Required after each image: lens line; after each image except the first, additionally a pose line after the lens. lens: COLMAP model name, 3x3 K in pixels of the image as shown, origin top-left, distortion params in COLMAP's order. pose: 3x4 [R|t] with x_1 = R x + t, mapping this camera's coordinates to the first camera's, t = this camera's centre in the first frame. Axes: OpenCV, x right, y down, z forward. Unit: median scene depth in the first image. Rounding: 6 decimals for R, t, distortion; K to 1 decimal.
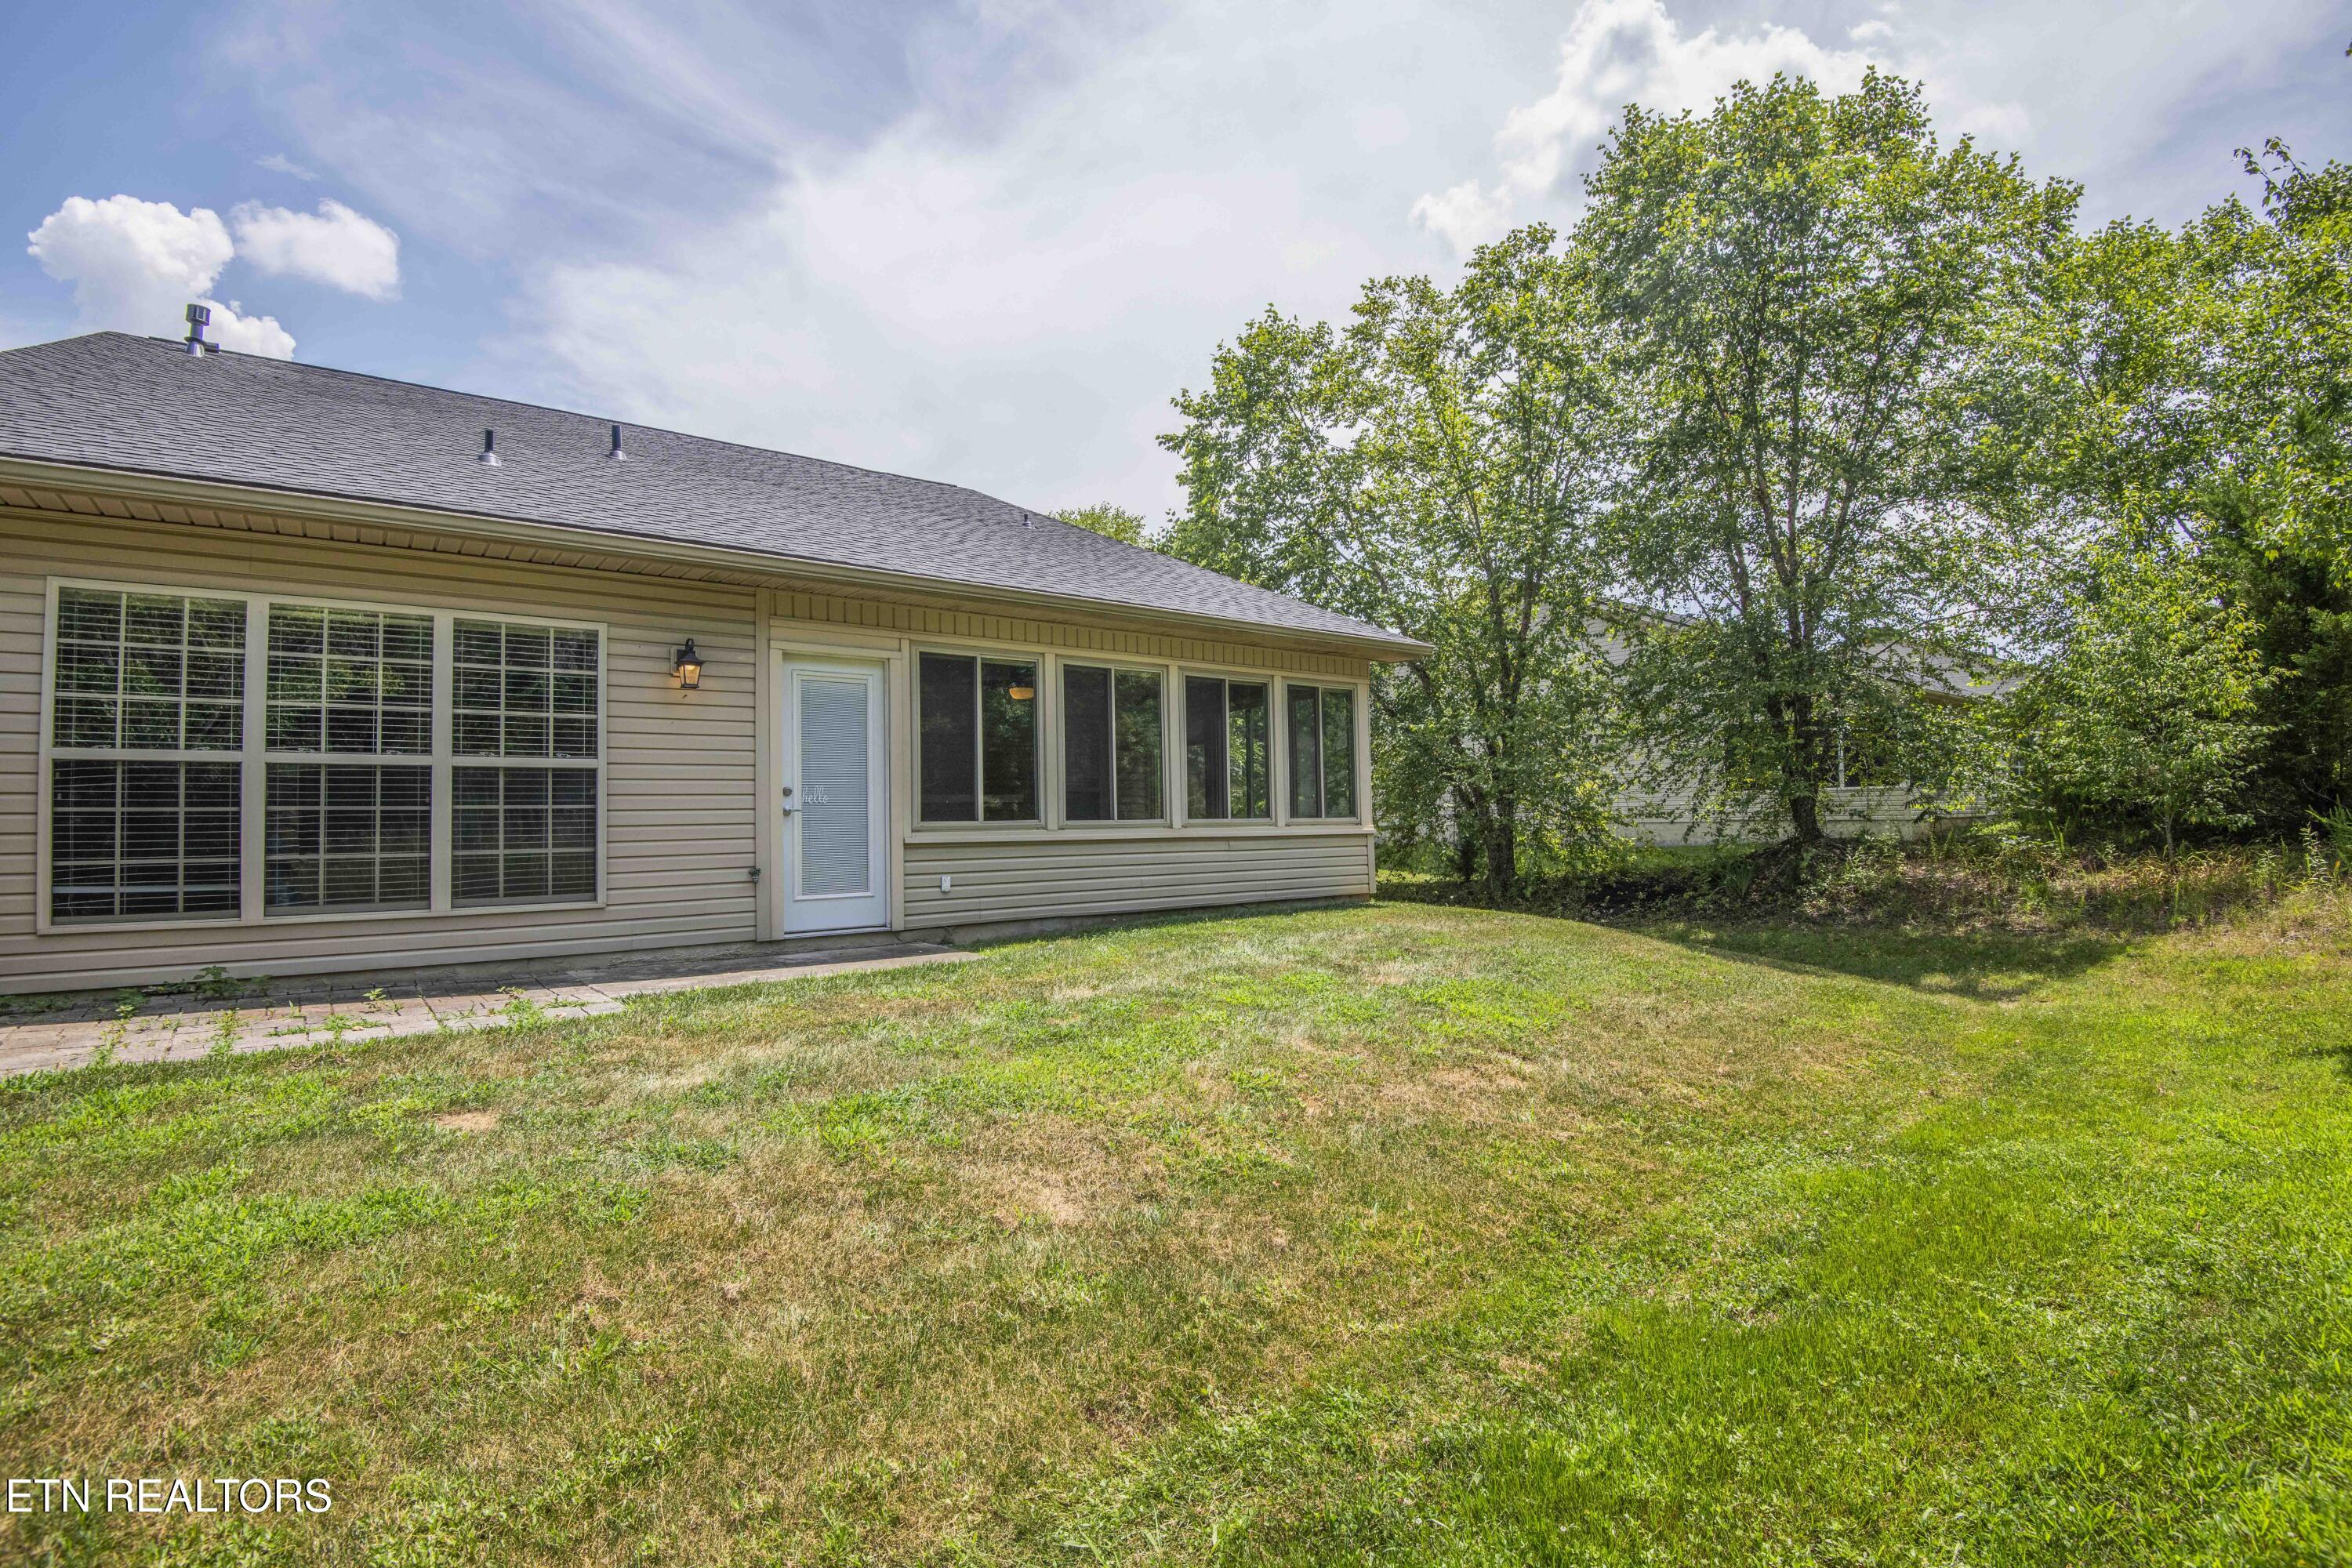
lens RADIAL K [[1082.7, 0, 1152.2], [0, 1082.7, 793.0], [0, 0, 1]] dist [-0.044139, -0.000568]
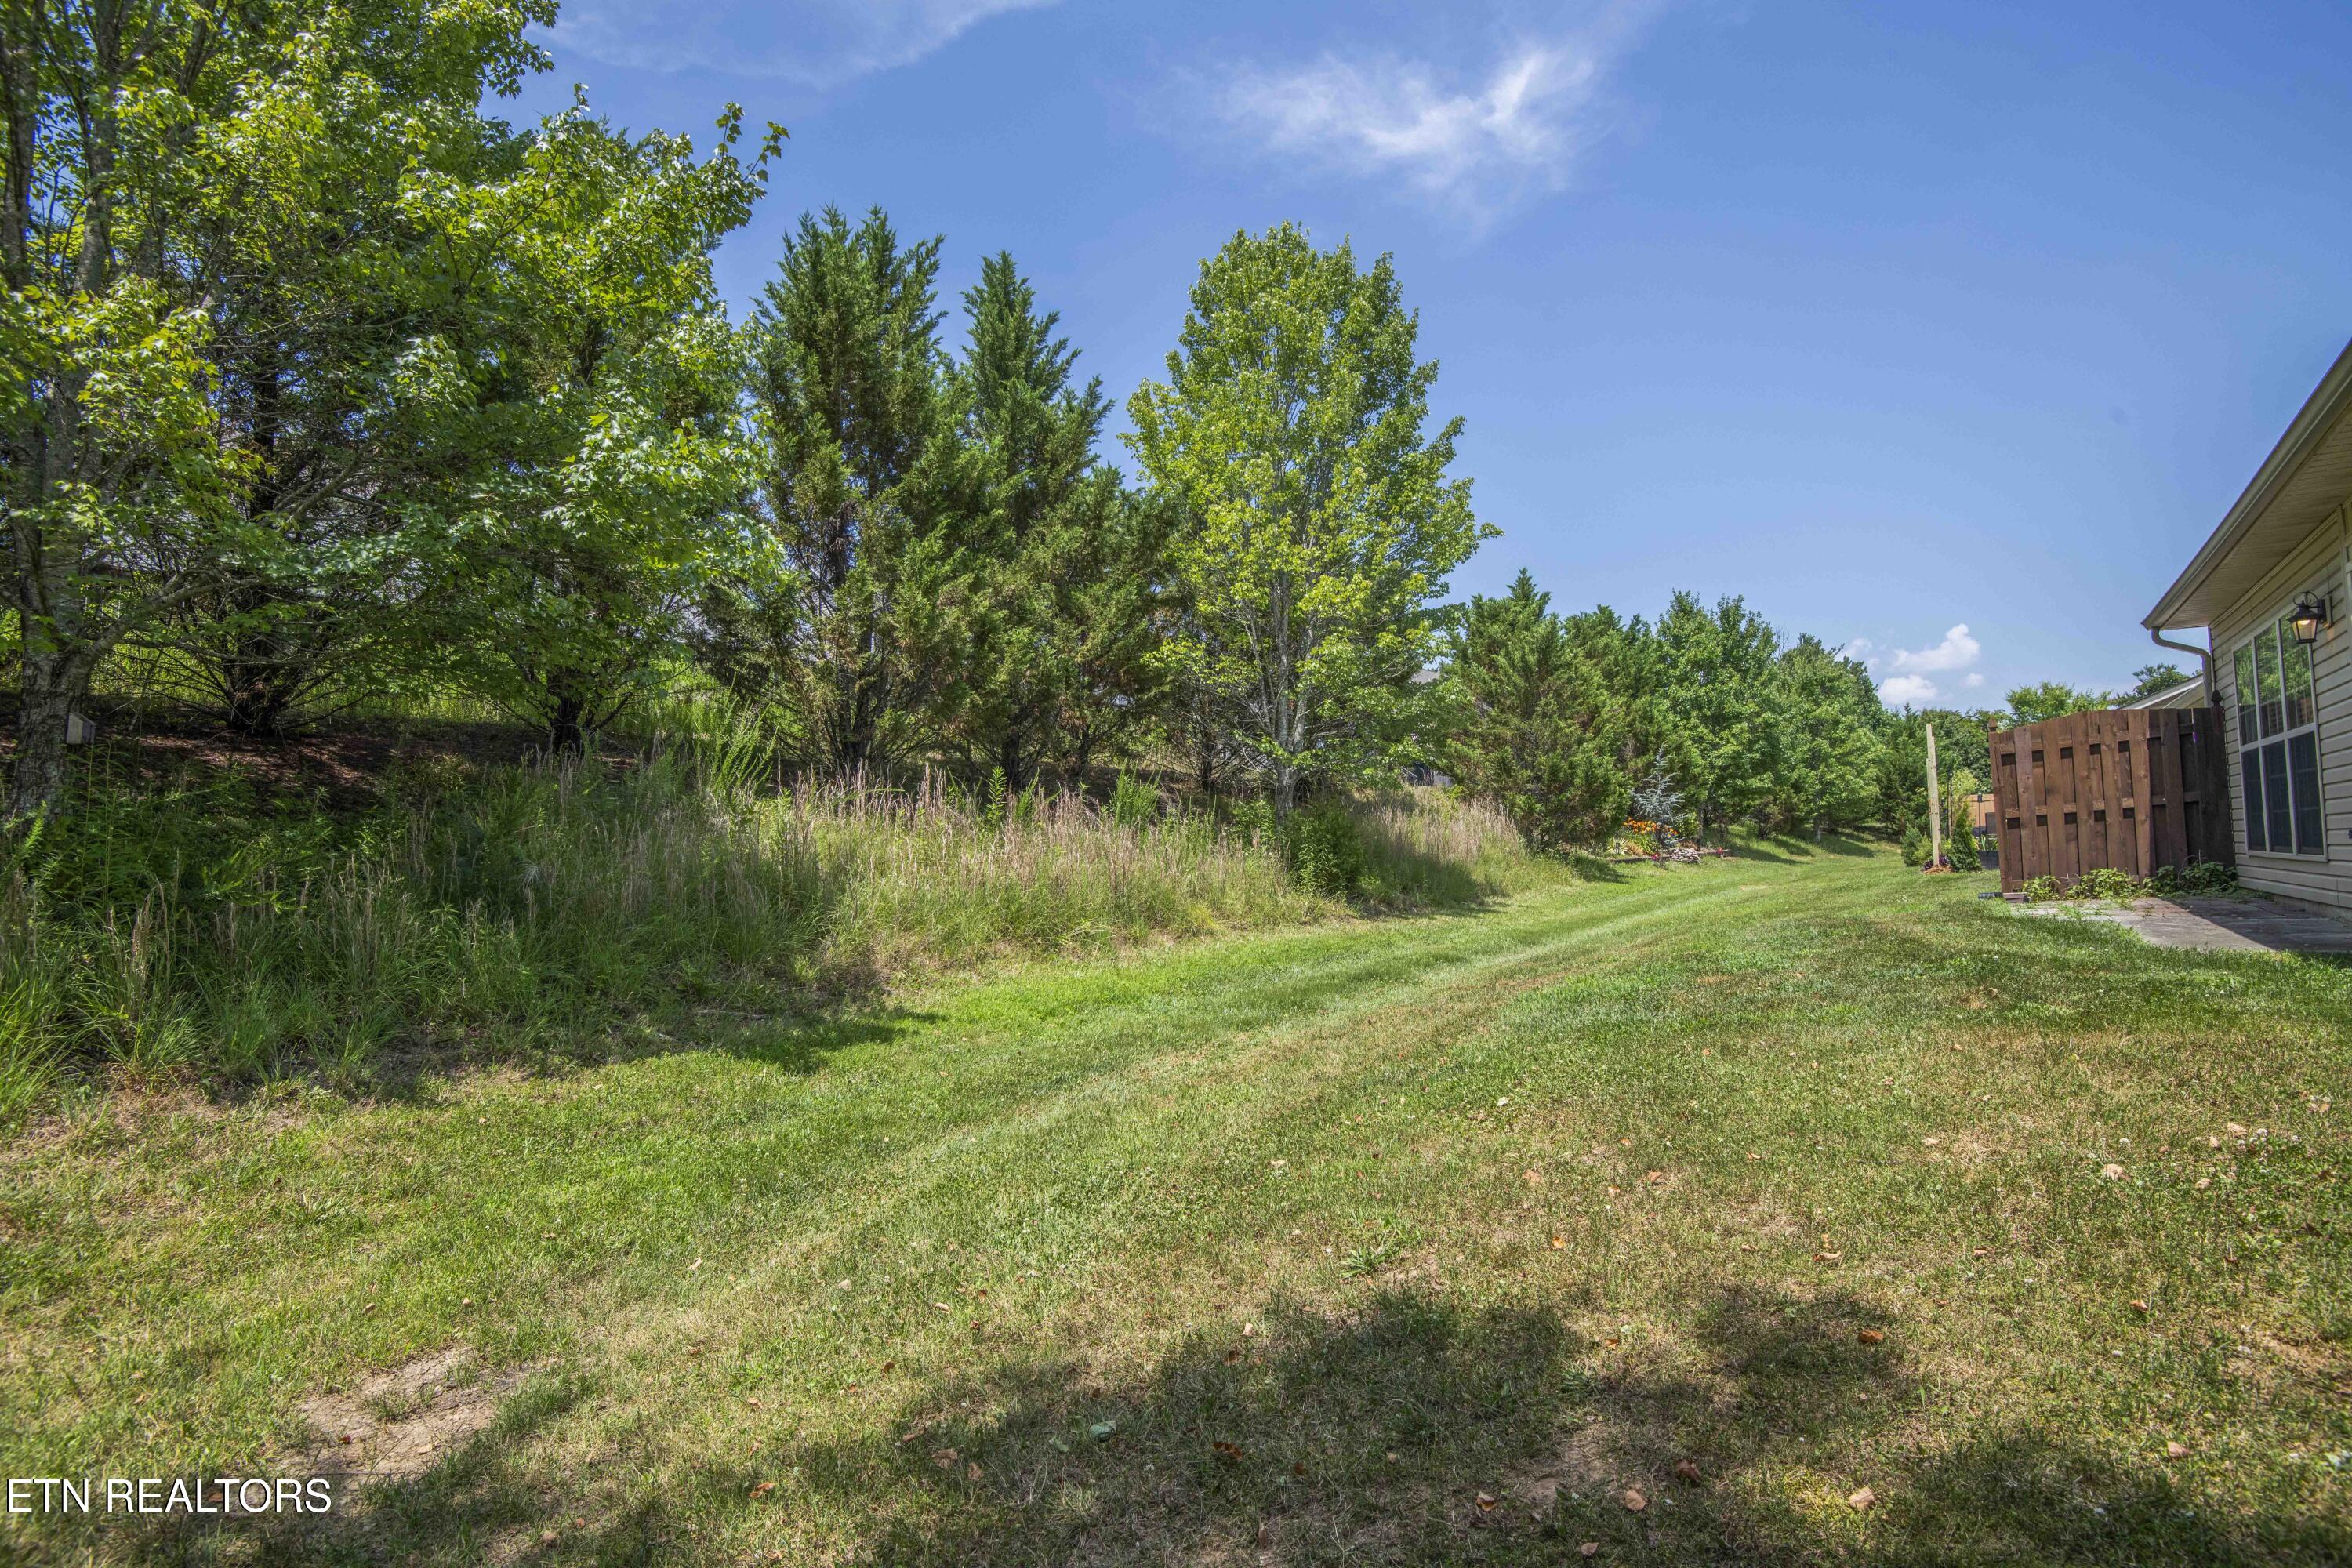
lens RADIAL K [[1082.3, 0, 1182.6], [0, 1082.3, 784.9], [0, 0, 1]] dist [-0.012573, -0.022295]
pose [[-0.960486, 0.026576, -0.277057, 0.753015], [0.052164, 0.994980, -0.085400, 0.052596], [0.273397, -0.096478, -0.957051, 1.473911]]
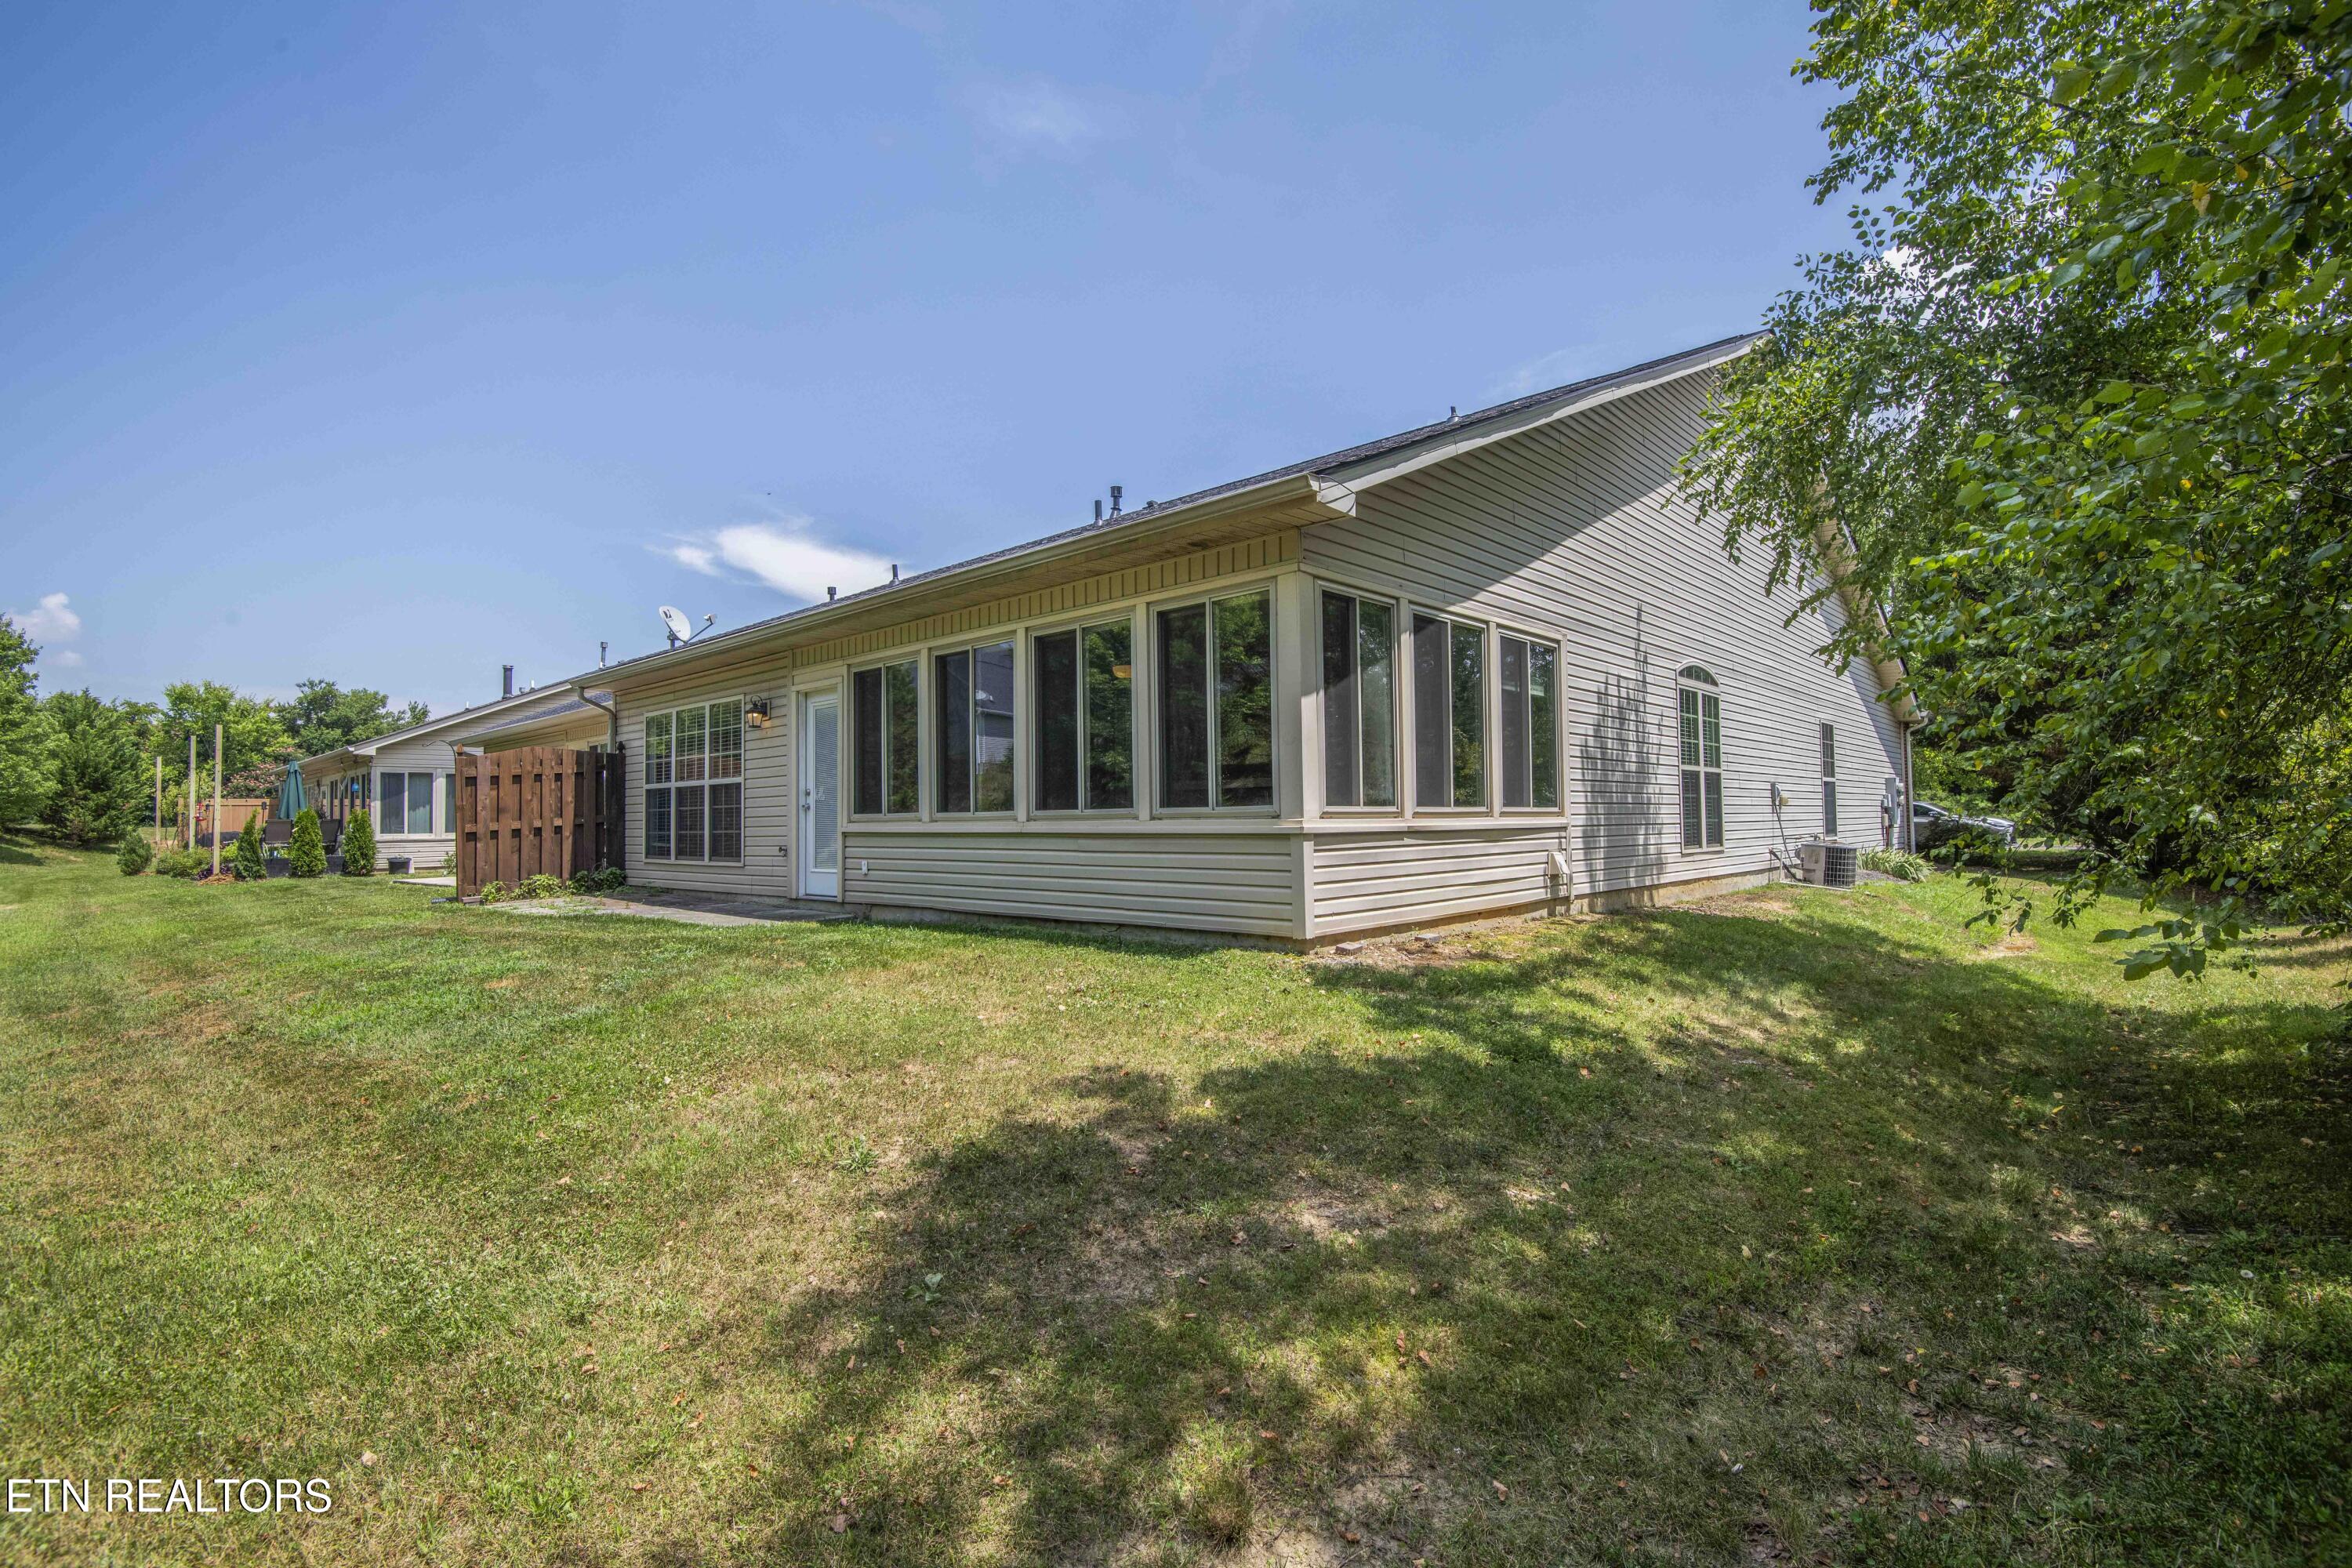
lens RADIAL K [[1082.3, 0, 1182.6], [0, 1082.3, 784.9], [0, 0, 1]] dist [-0.012573, -0.022295]
pose [[0.163487, -0.011480, -0.986479, 1.094287], [0.043459, 0.999045, -0.004423, 0.016165], [0.985588, -0.042148, 0.163830, 1.236714]]
